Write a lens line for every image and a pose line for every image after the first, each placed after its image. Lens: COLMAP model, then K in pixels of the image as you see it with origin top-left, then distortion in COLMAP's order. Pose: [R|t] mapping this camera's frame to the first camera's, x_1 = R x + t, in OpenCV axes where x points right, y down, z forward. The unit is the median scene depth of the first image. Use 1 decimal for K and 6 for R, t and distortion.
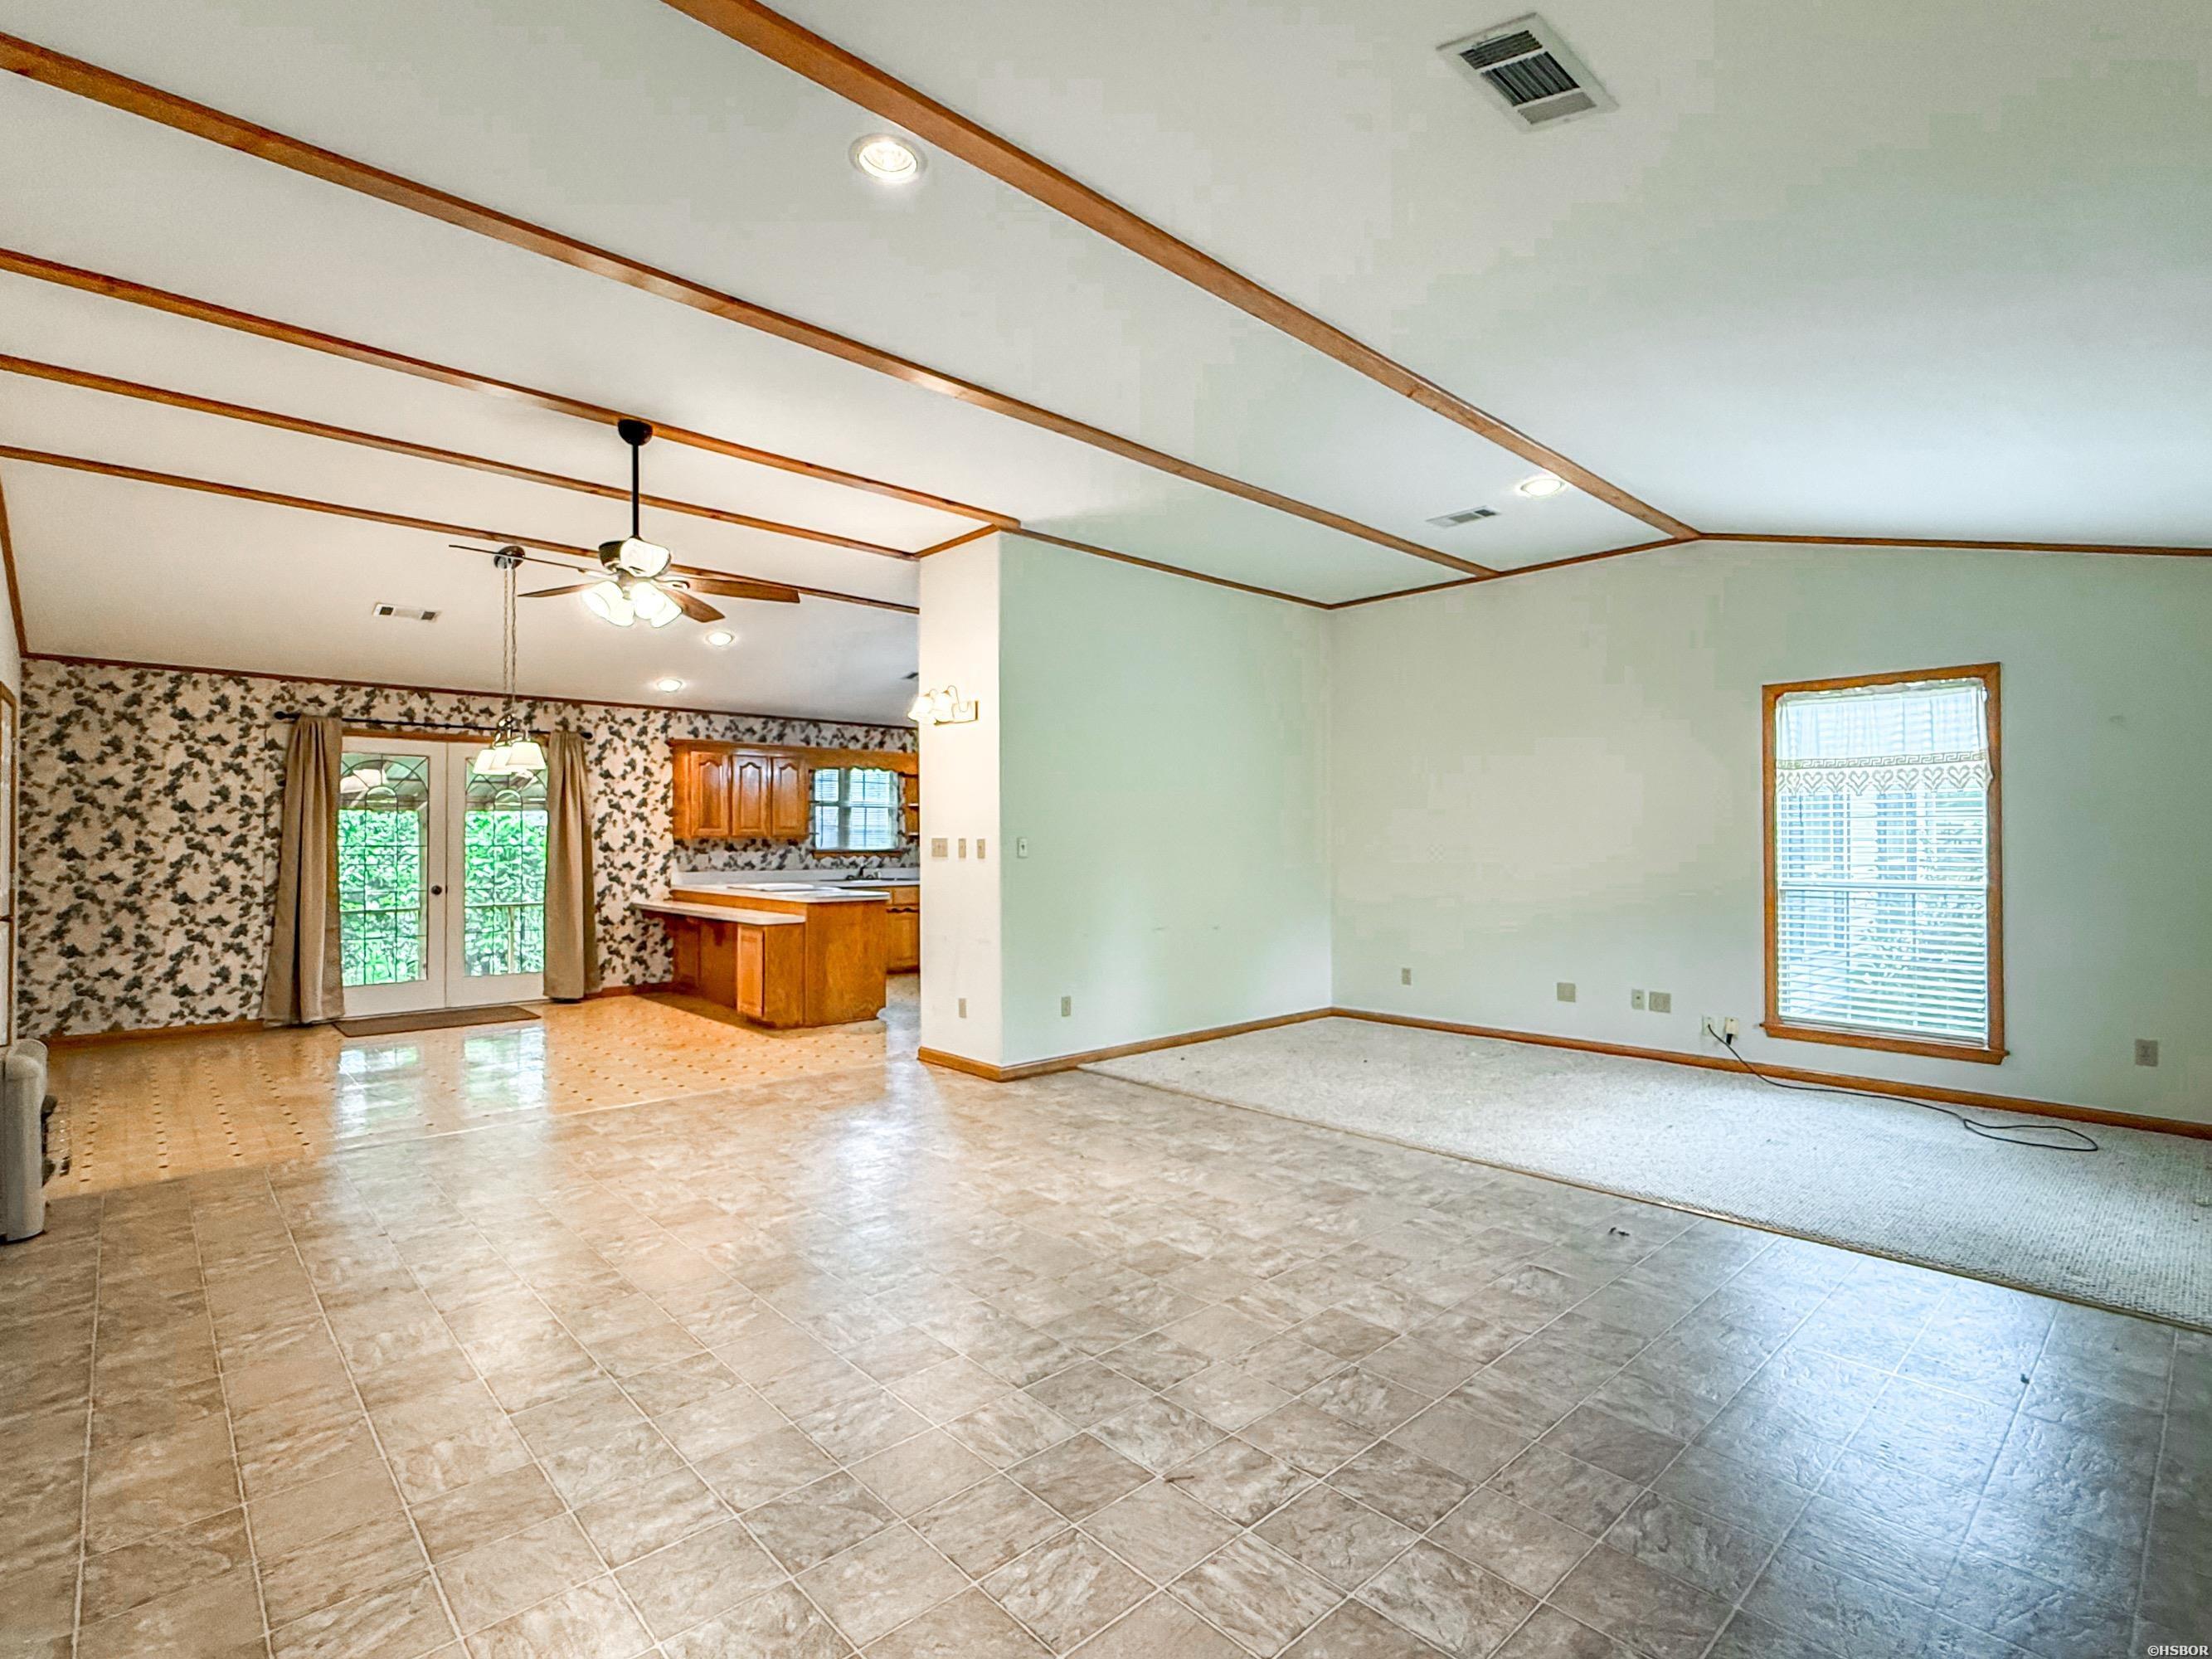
lens RADIAL K [[1047.1, 0, 1105.4], [0, 1047.1, 831.1], [0, 0, 1]] dist [0.014003, 0.000060]
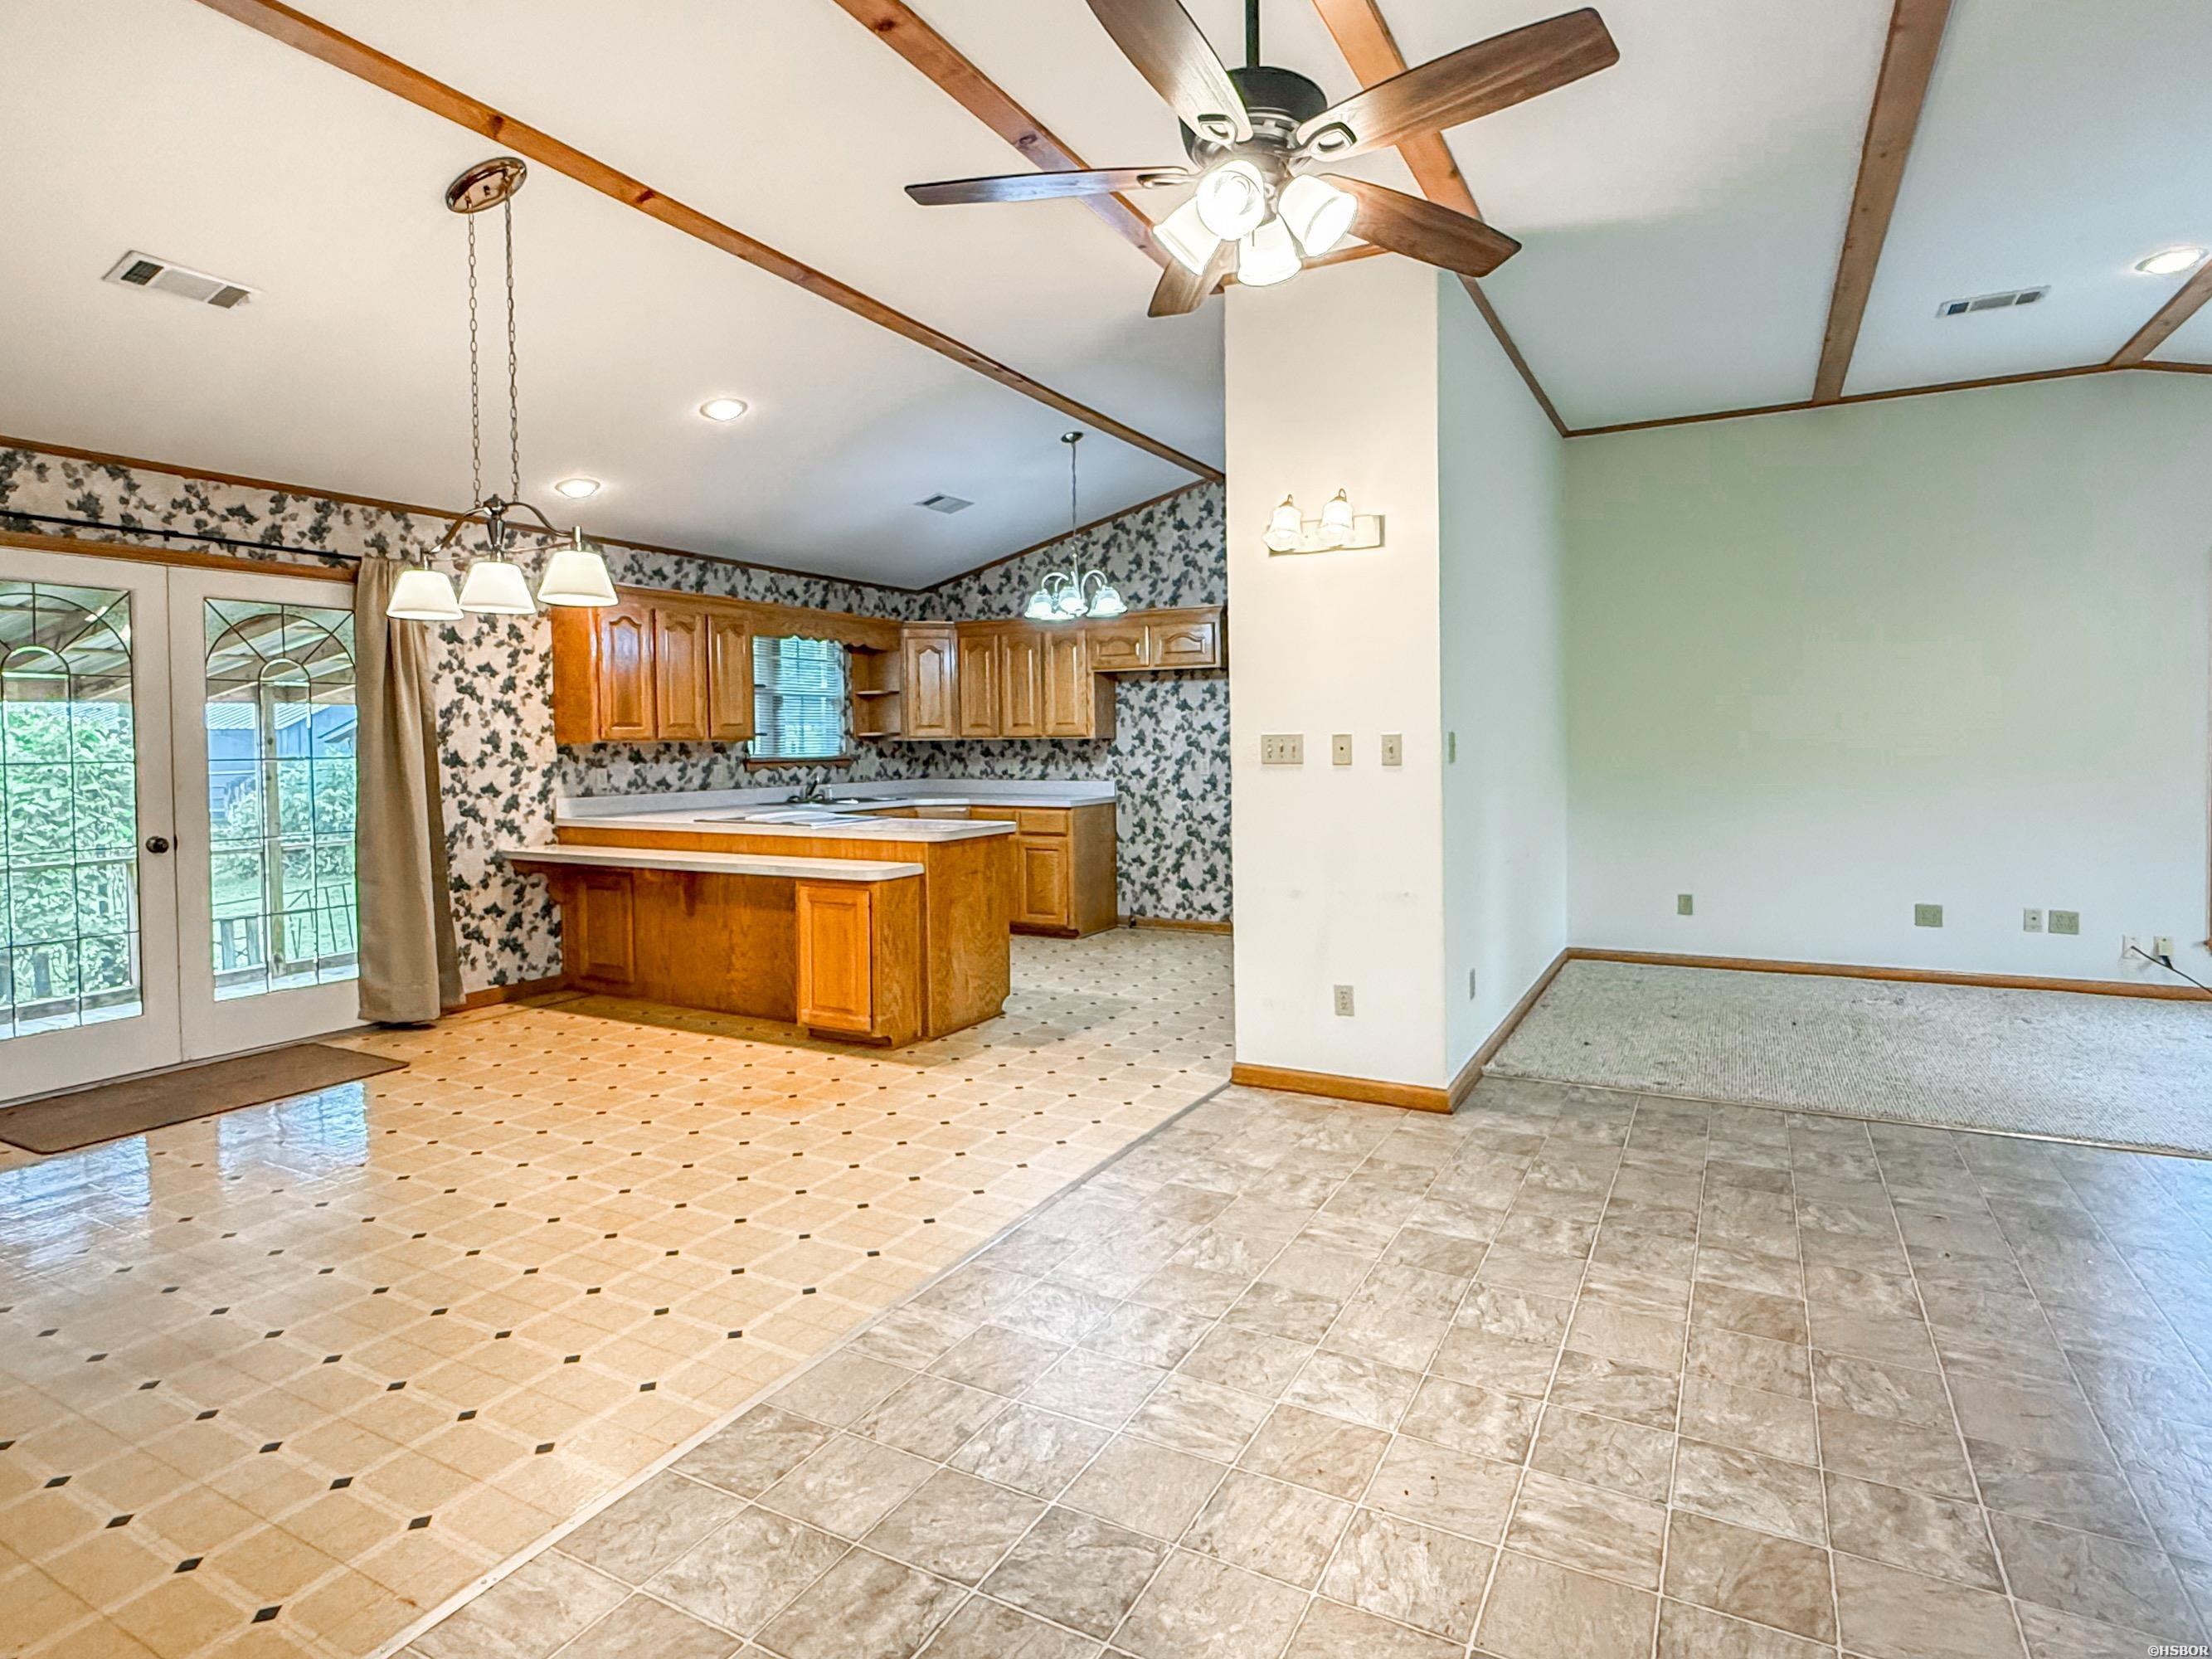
lens RADIAL K [[1153.8, 0, 1143.4], [0, 1153.8, 777.6], [0, 0, 1]] dist [0.006234, 0.000465]
pose [[0.943089, -0.020861, 0.331887, -0.320587], [0.007845, 0.999148, 0.040512, 0.002274], [-0.332449, -0.035602, 0.942449, 0.253347]]
